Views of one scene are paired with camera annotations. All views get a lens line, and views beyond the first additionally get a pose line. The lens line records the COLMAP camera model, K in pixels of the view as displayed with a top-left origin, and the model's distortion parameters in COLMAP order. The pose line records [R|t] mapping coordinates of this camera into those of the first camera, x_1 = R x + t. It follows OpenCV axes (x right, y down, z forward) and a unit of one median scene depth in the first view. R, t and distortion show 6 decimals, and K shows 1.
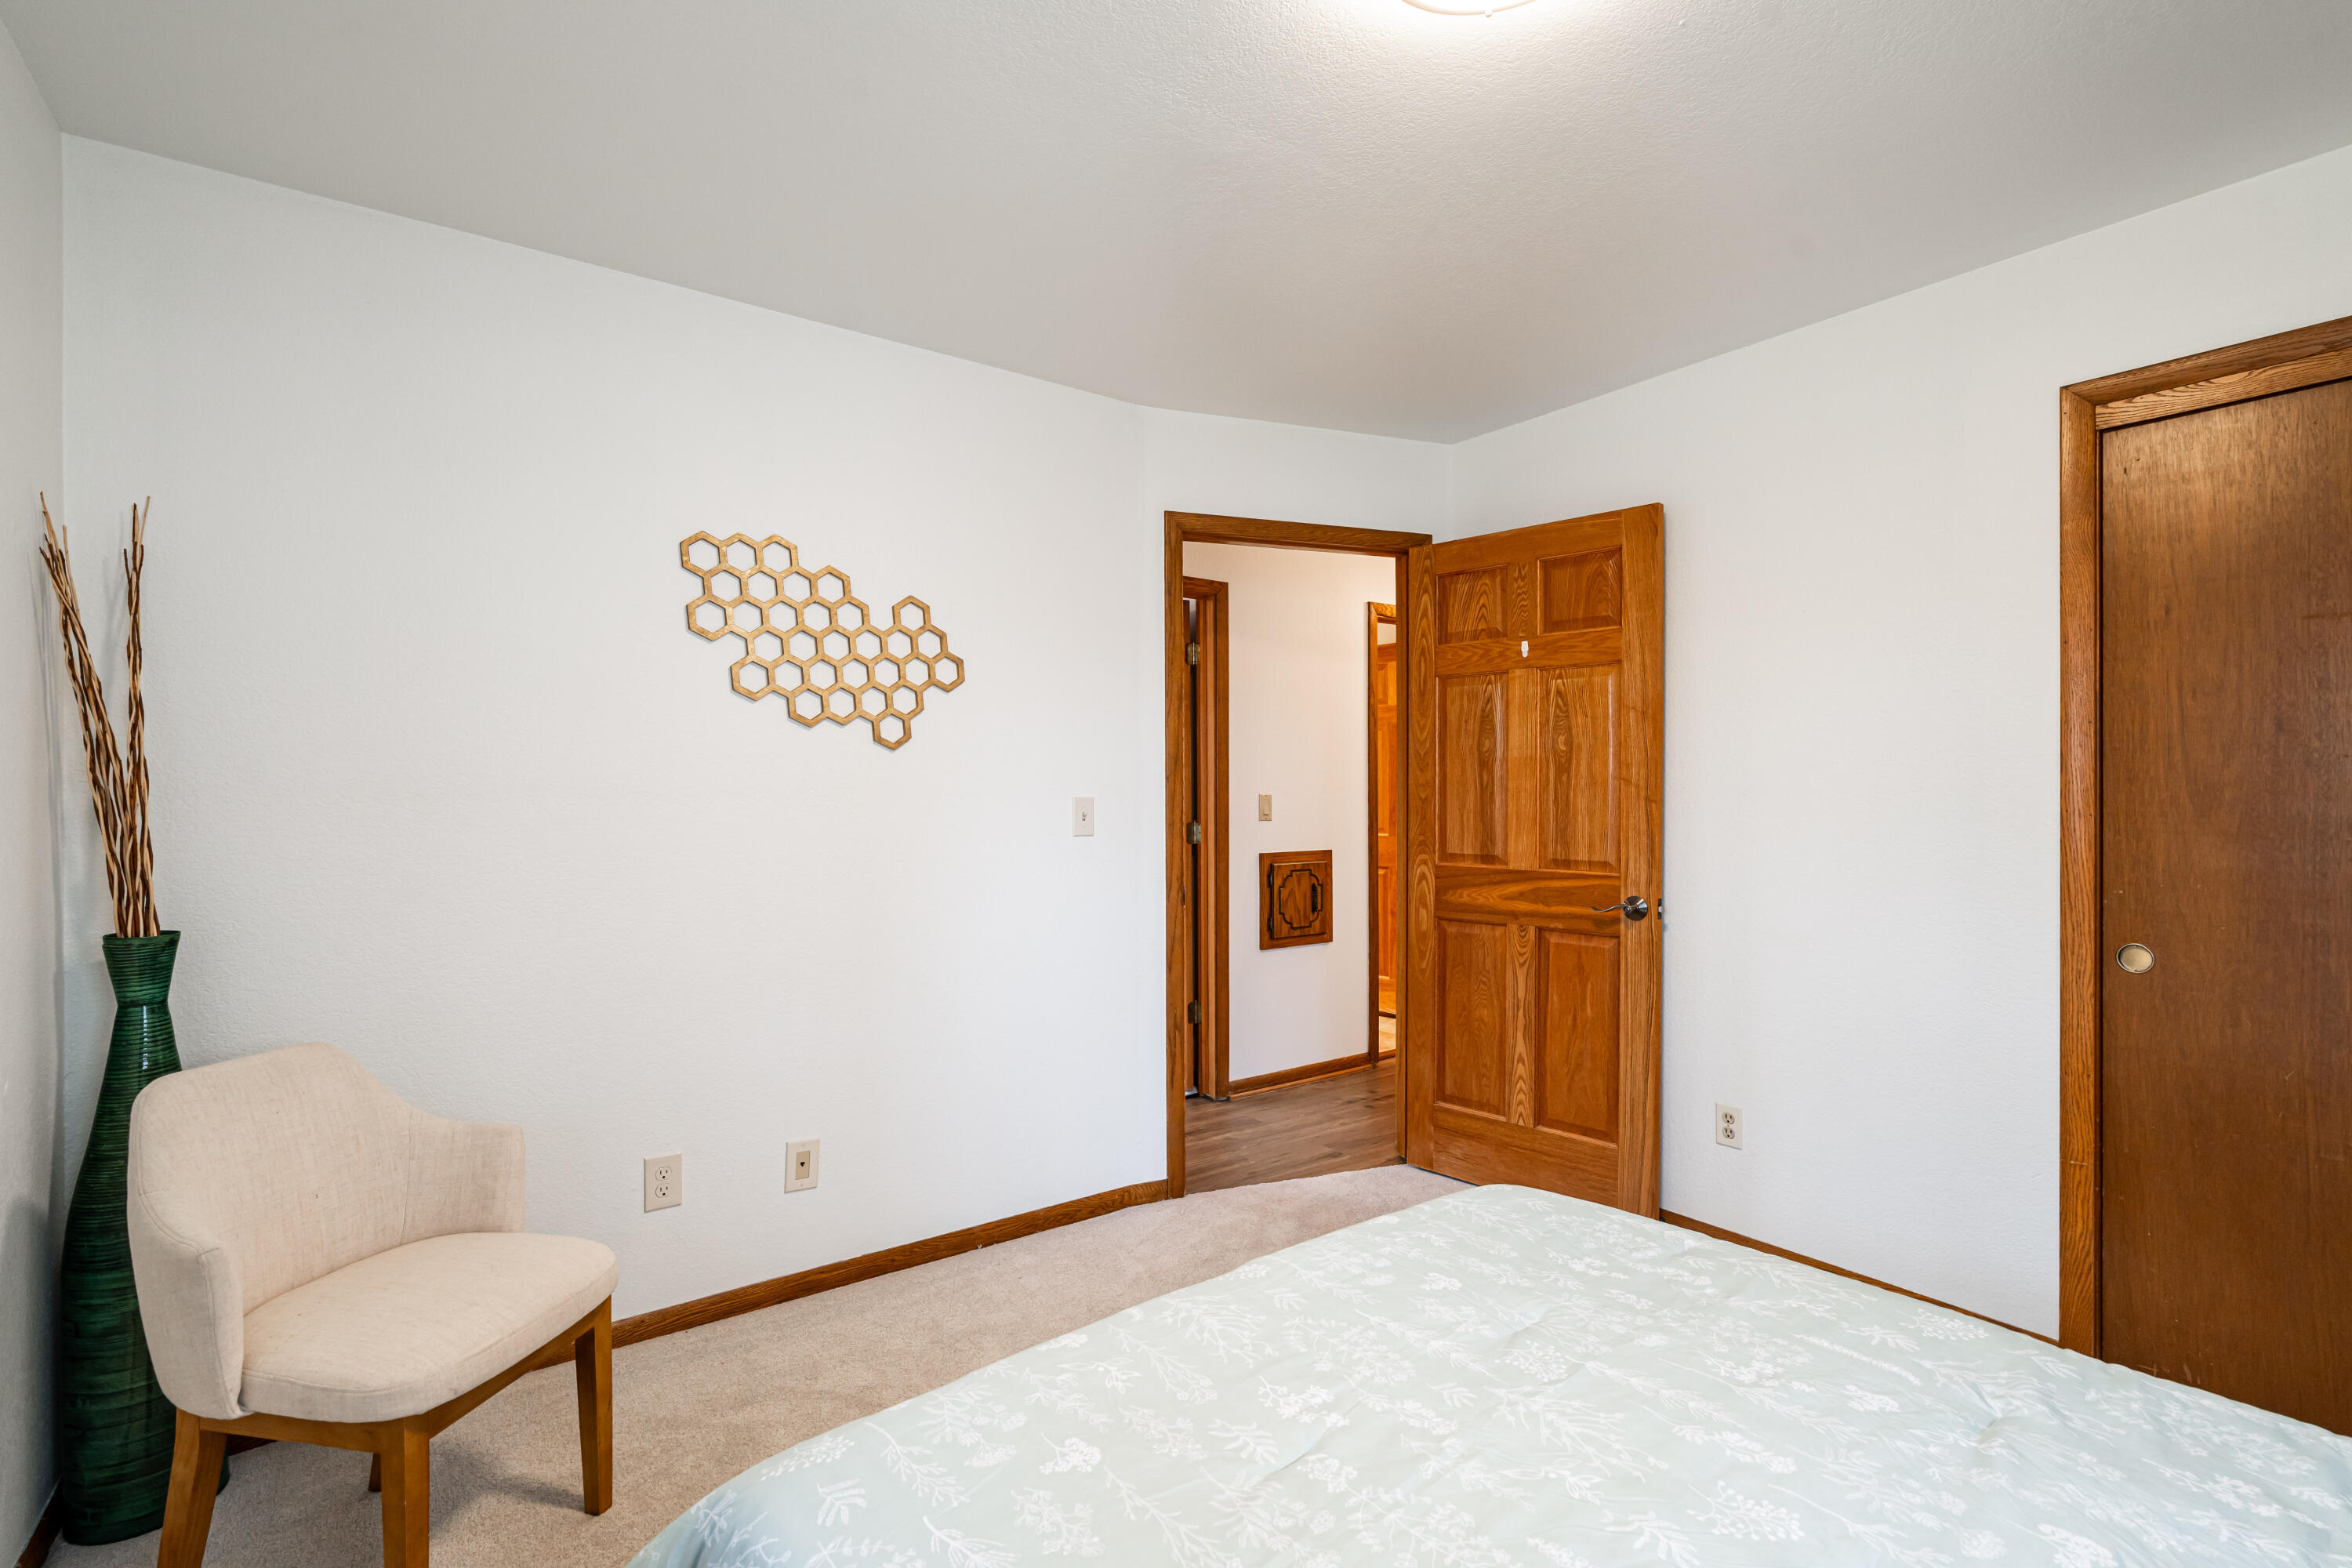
lens RADIAL K [[1058.9, 0, 1185.4], [0, 1058.9, 788.0], [0, 0, 1]] dist [-0.006417, 0.002939]
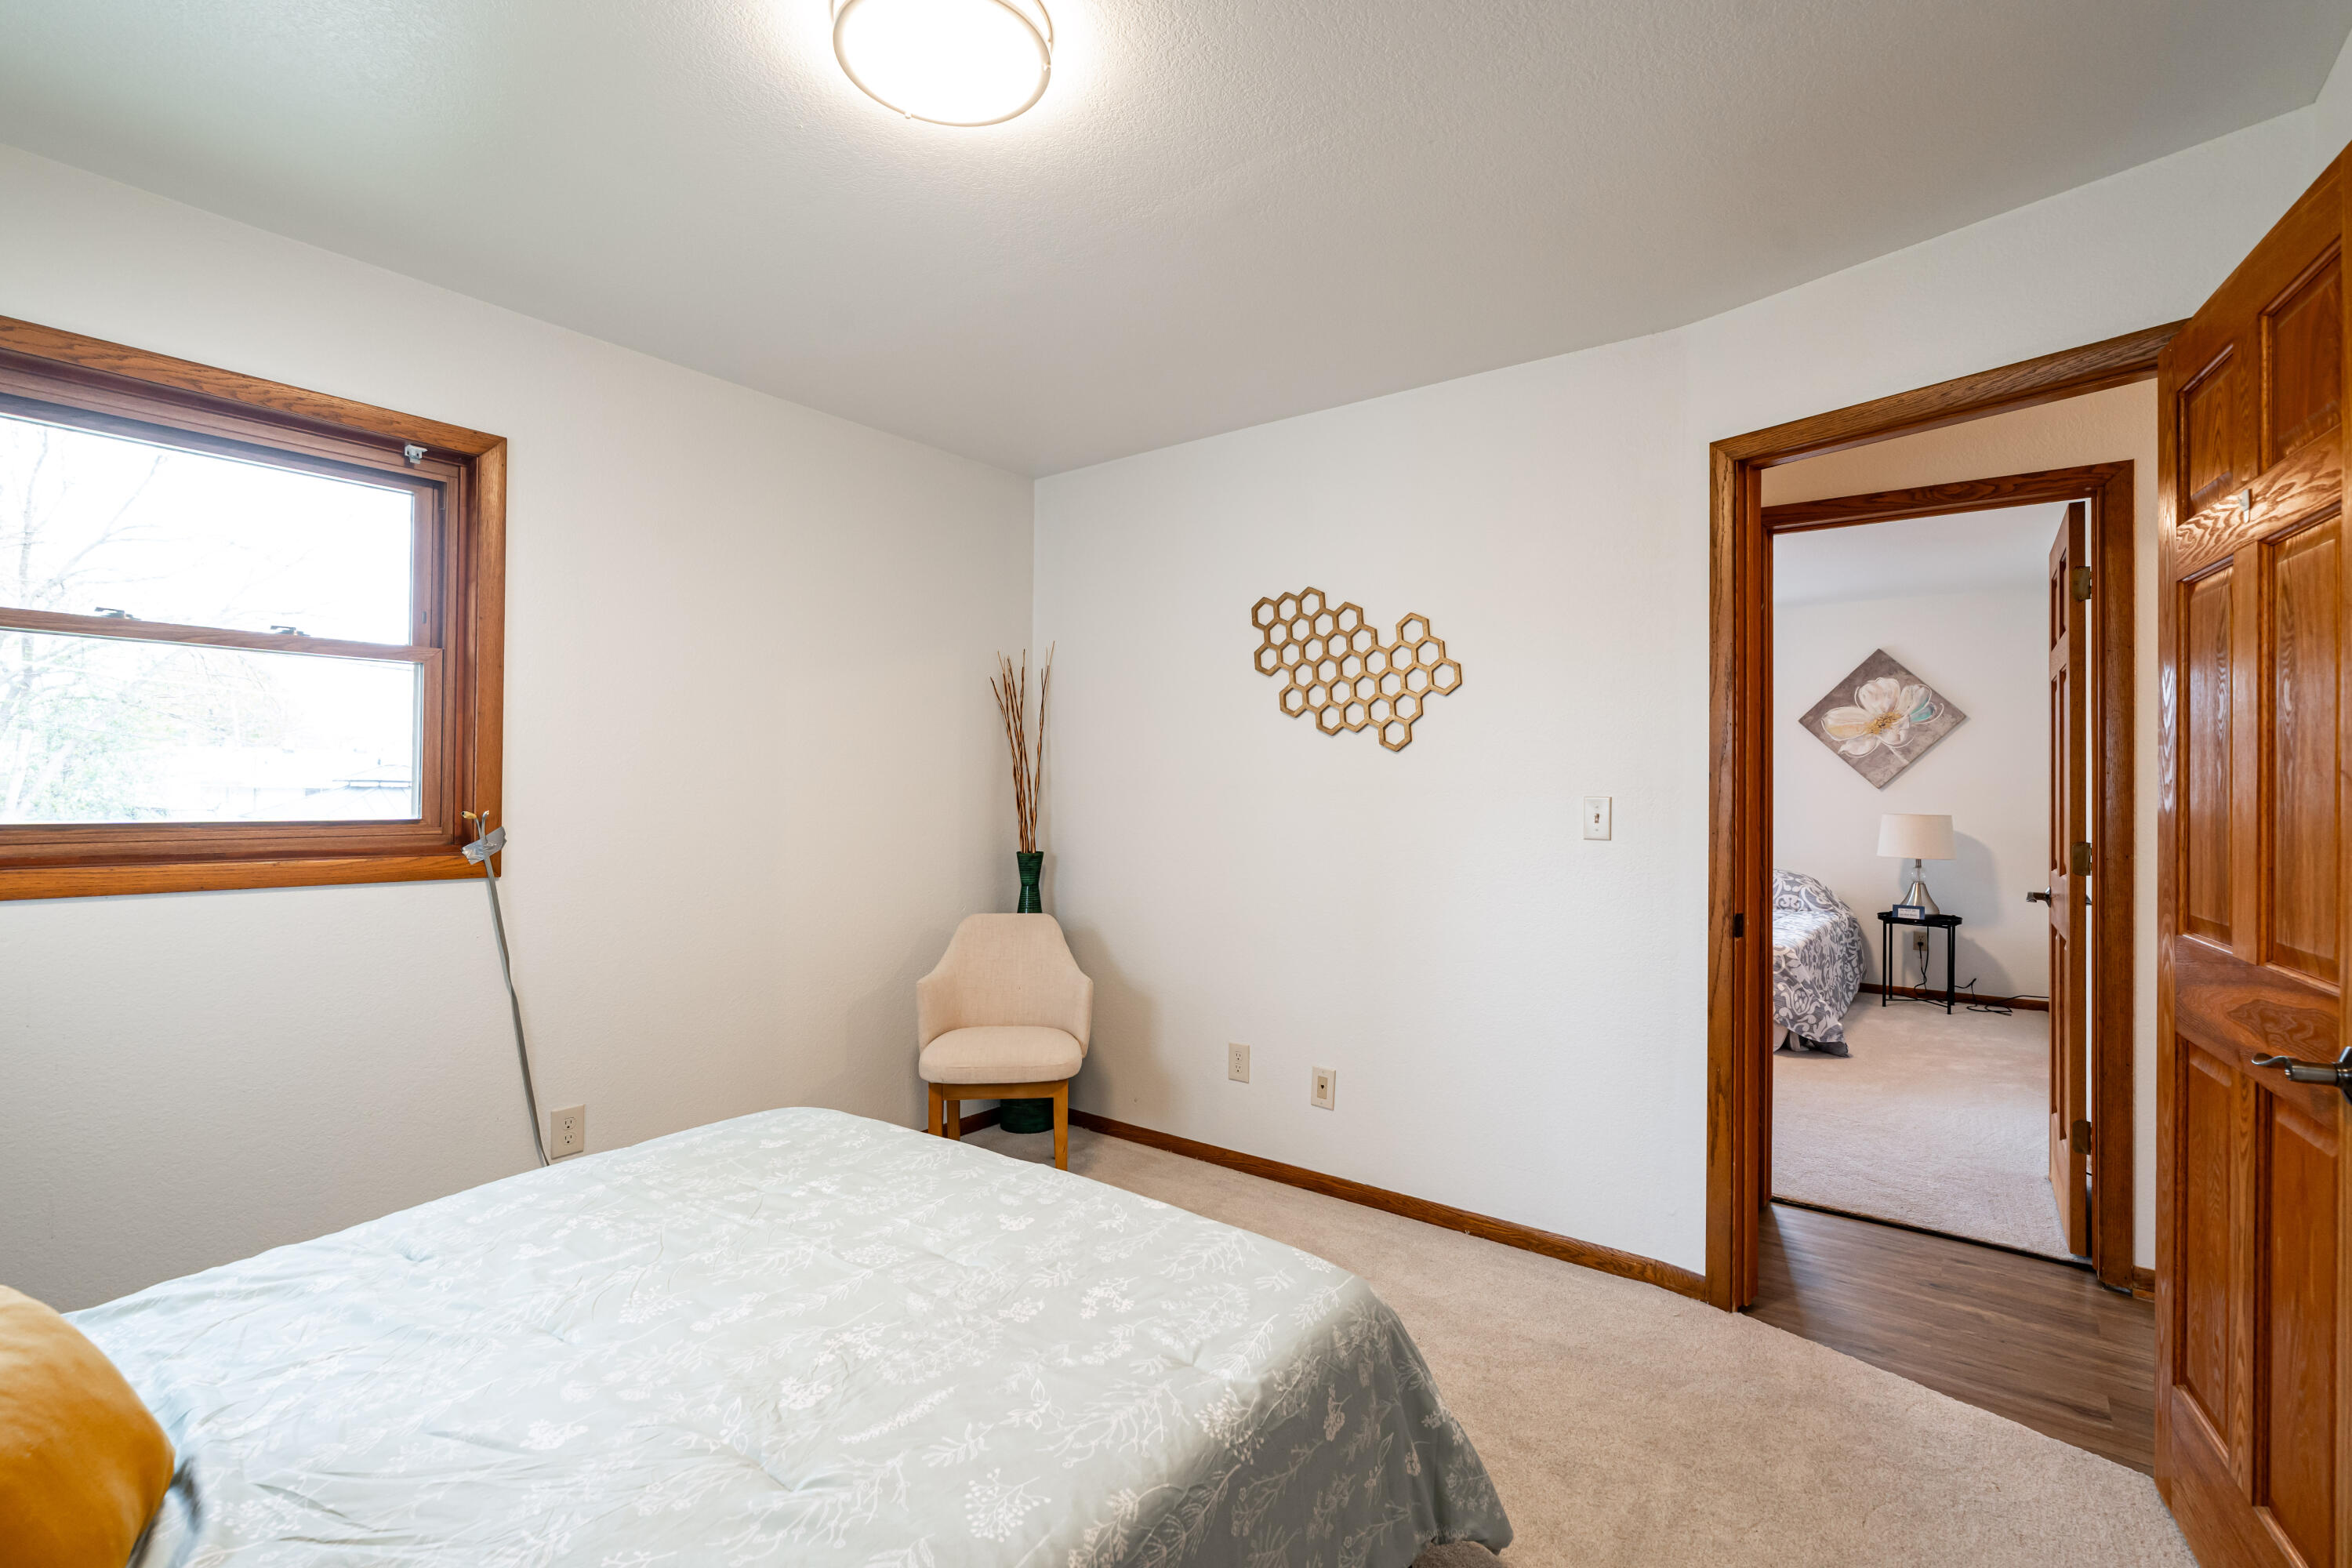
lens RADIAL K [[1058.9, 0, 1185.5], [0, 1058.9, 776.9], [0, 0, 1]] dist [-0.006417, 0.002939]
pose [[0.292310, 0.000021, -0.956324, 0.777586], [-0.009817, 0.999947, -0.002978, -0.003549], [0.956273, 0.010259, 0.292295, 0.475032]]
